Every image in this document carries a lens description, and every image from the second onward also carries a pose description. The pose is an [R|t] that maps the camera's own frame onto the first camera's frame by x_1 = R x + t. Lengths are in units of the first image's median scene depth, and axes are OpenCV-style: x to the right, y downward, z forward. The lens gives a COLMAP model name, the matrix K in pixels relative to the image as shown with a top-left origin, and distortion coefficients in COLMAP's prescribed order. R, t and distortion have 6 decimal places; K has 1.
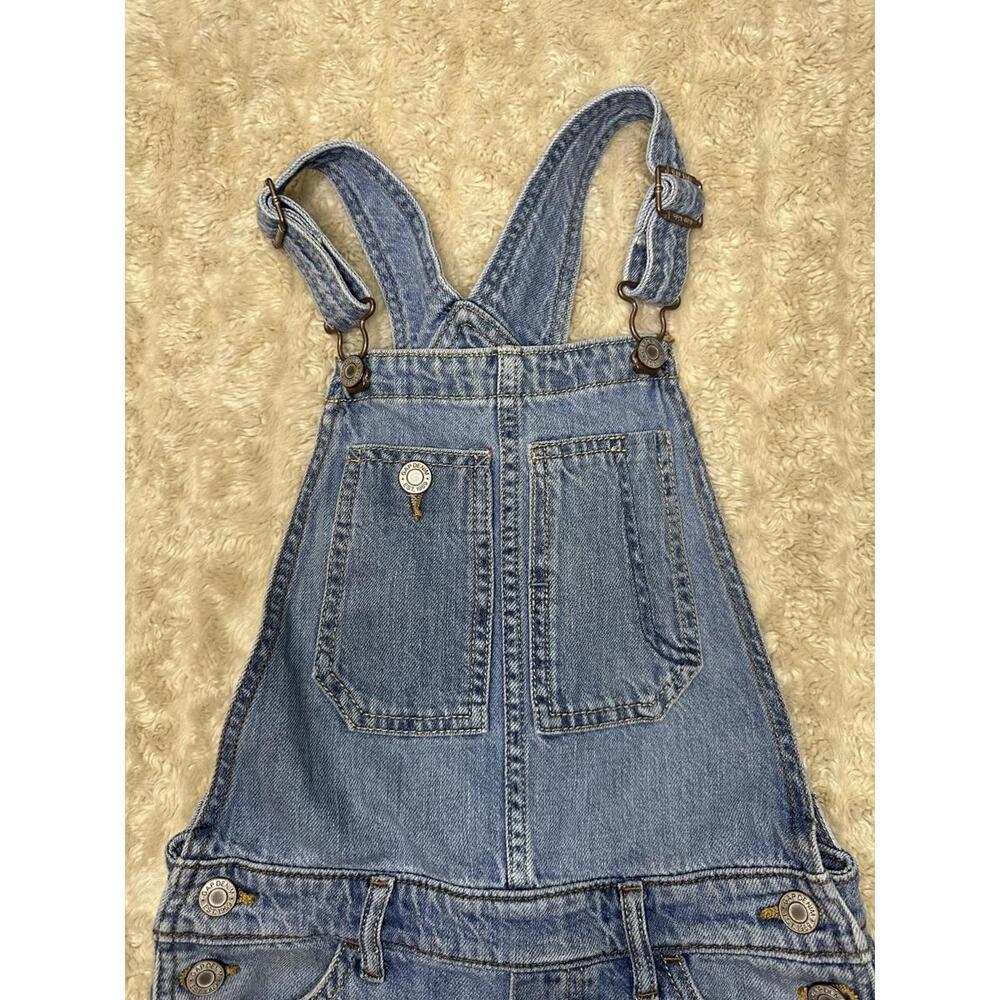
lens RADIAL K [[623.6, 0, 492.8], [0, 623.6, 485.7], [0, 0, 1]] dist [0.055124, -0.058318]
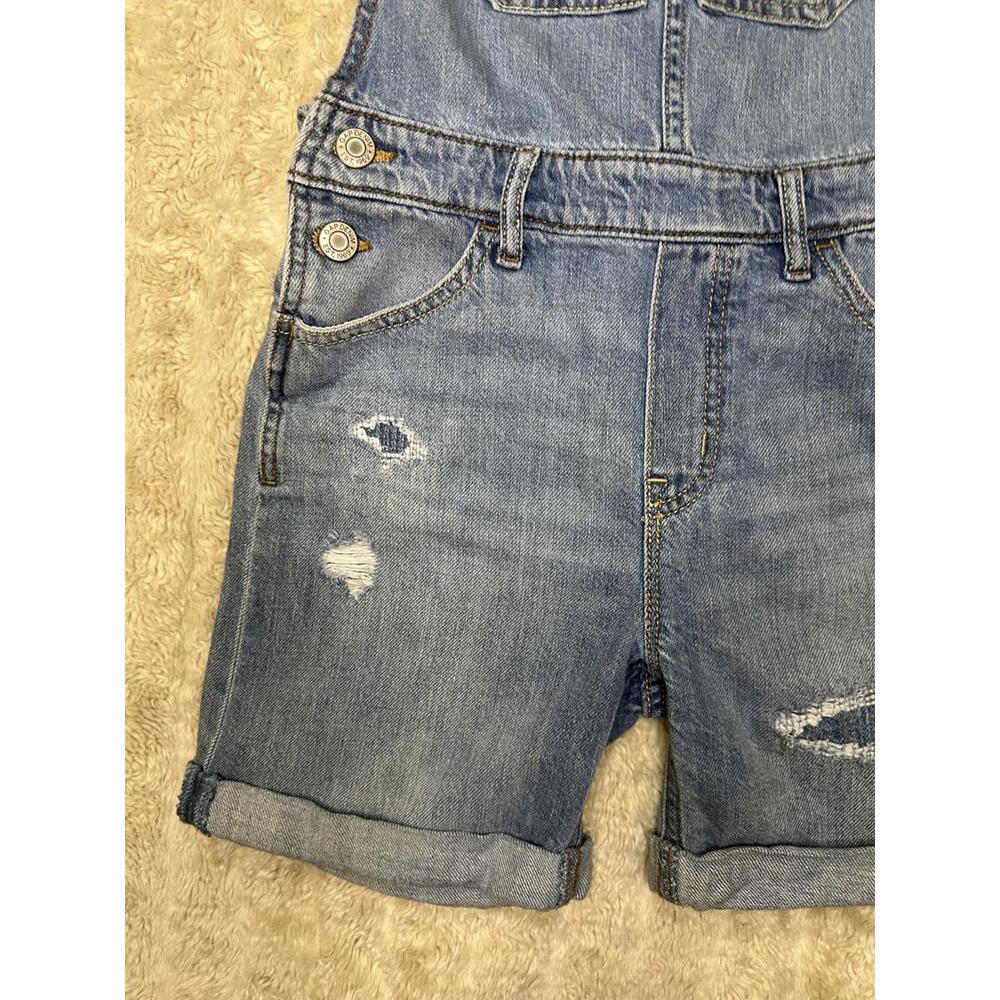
lens RADIAL K [[643.0, 0, 486.1], [0, 643.0, 486.2], [0, 0, 1]] dist [-0.001103, -0.005894]
pose [[0.998586, 0.053105, 0.002315, -0.200387], [-0.053057, 0.993139, 0.104209, 0.970627], [0.003235, -0.104184, 0.994553, -0.009989]]
